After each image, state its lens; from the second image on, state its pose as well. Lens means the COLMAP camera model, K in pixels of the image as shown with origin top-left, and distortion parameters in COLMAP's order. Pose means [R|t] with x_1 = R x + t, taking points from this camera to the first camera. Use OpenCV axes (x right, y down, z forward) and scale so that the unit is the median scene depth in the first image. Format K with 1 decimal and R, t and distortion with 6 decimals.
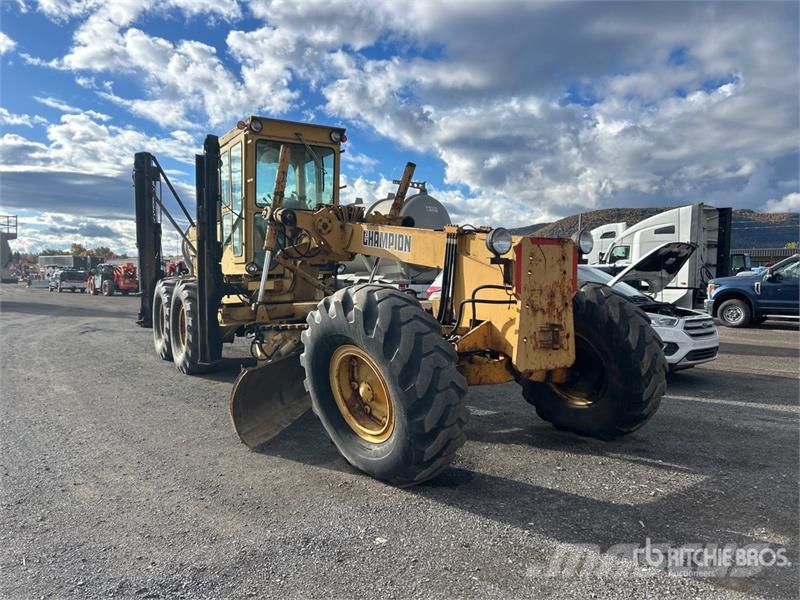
lens RADIAL K [[599.7, 0, 399.6], [0, 599.7, 302.8], [0, 0, 1]] dist [0.045396, -0.046729]
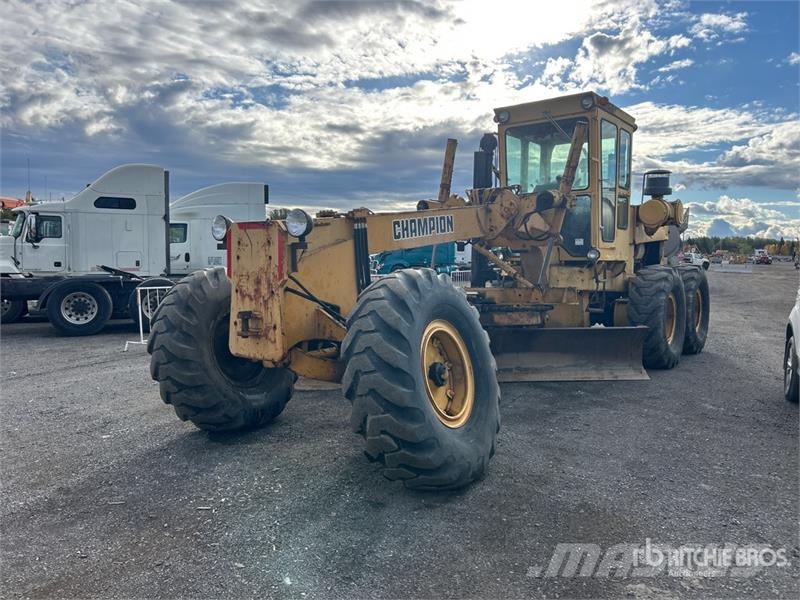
lens RADIAL K [[599.7, 0, 399.6], [0, 599.7, 302.8], [0, 0, 1]] dist [0.045396, -0.046729]
pose [[0.353456, 0.073540, -0.932556, 1.138157], [-0.053799, 0.996853, 0.058219, -0.043637], [0.933903, 0.029592, 0.356300, 0.811085]]
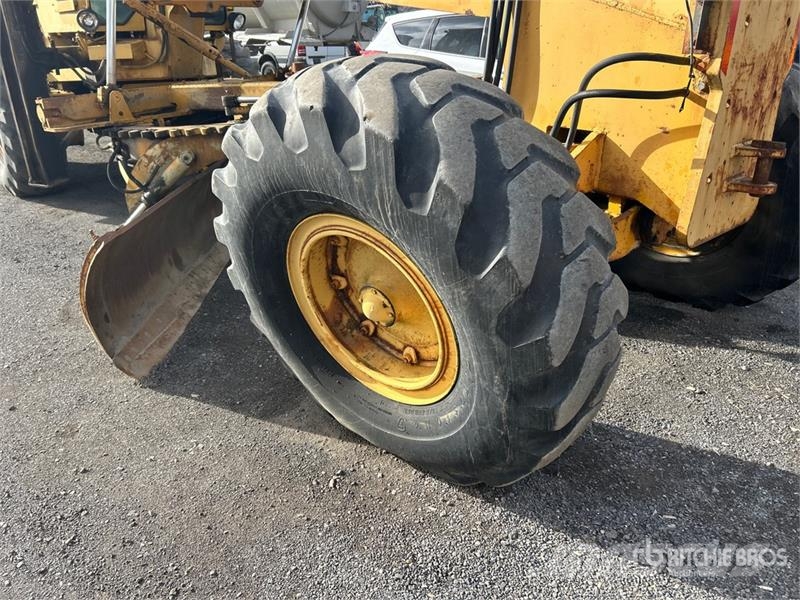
lens RADIAL K [[604.0, 0, 395.2], [0, 604.0, 309.9], [0, 0, 1]] dist [0.019707, -0.007132]
pose [[0.985853, -0.074843, 0.149972, -0.101172], [0.013519, 0.927360, 0.373927, -0.022536], [-0.167064, -0.366609, 0.915253, 0.515833]]
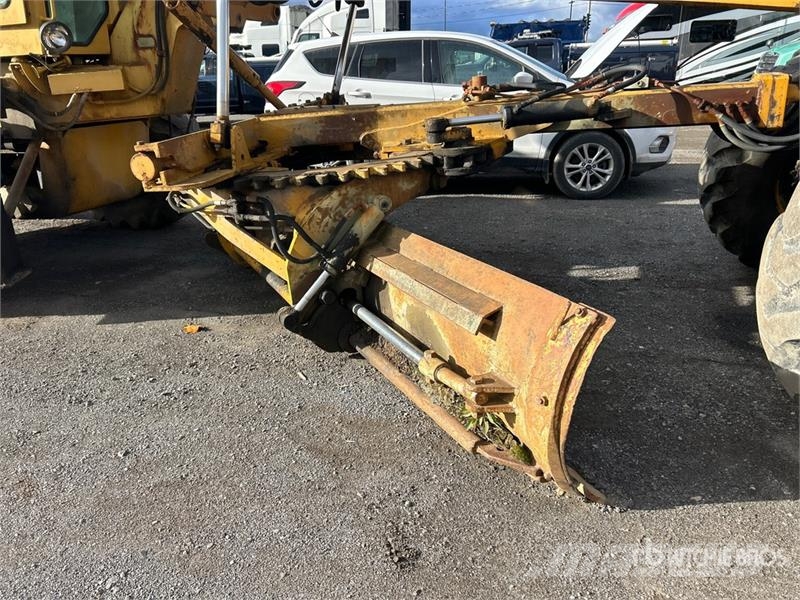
lens RADIAL K [[599.7, 0, 399.6], [0, 599.7, 302.8], [0, 0, 1]] dist [0.045396, -0.046729]
pose [[0.790835, -0.241505, 0.562365, -0.577351], [0.058178, 0.944357, 0.323735, -0.012609], [-0.609257, -0.223303, 0.760882, 0.878777]]
